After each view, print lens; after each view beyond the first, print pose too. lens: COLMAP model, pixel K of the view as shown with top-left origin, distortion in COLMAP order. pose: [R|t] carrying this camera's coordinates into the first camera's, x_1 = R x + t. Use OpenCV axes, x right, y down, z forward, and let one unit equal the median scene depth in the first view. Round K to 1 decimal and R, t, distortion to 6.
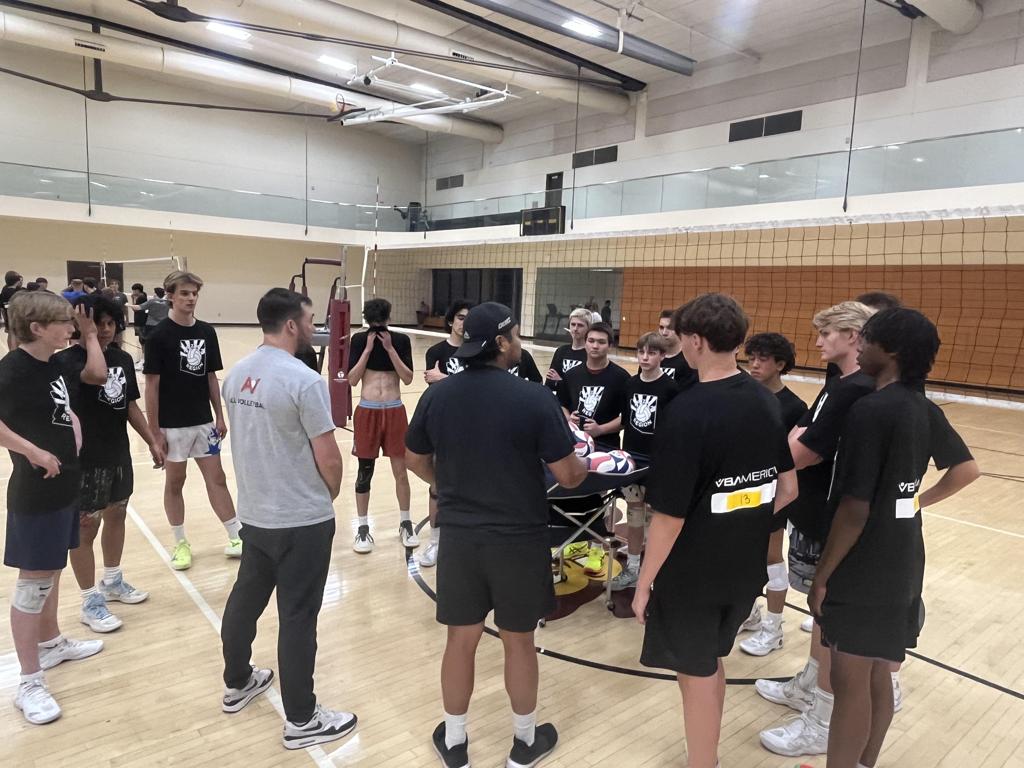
lens RADIAL K [[685.3, 0, 520.3], [0, 685.3, 386.7], [0, 0, 1]] dist [-0.002582, -0.003031]
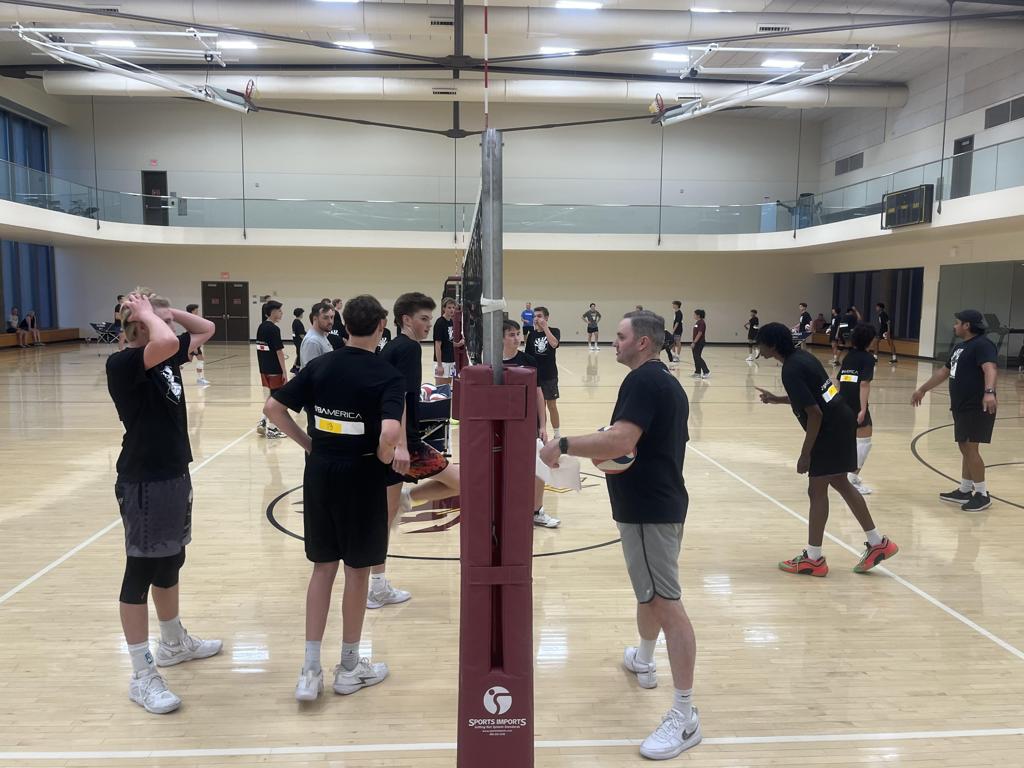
lens RADIAL K [[860.6, 0, 496.3], [0, 860.6, 387.9], [0, 0, 1]] dist [0.041406, -0.055915]
pose [[0.800084, 0.030204, -0.599127, 0.197488], [-0.057321, 0.998011, -0.026233, 0.011636], [0.597143, 0.055331, 0.800224, -0.037283]]
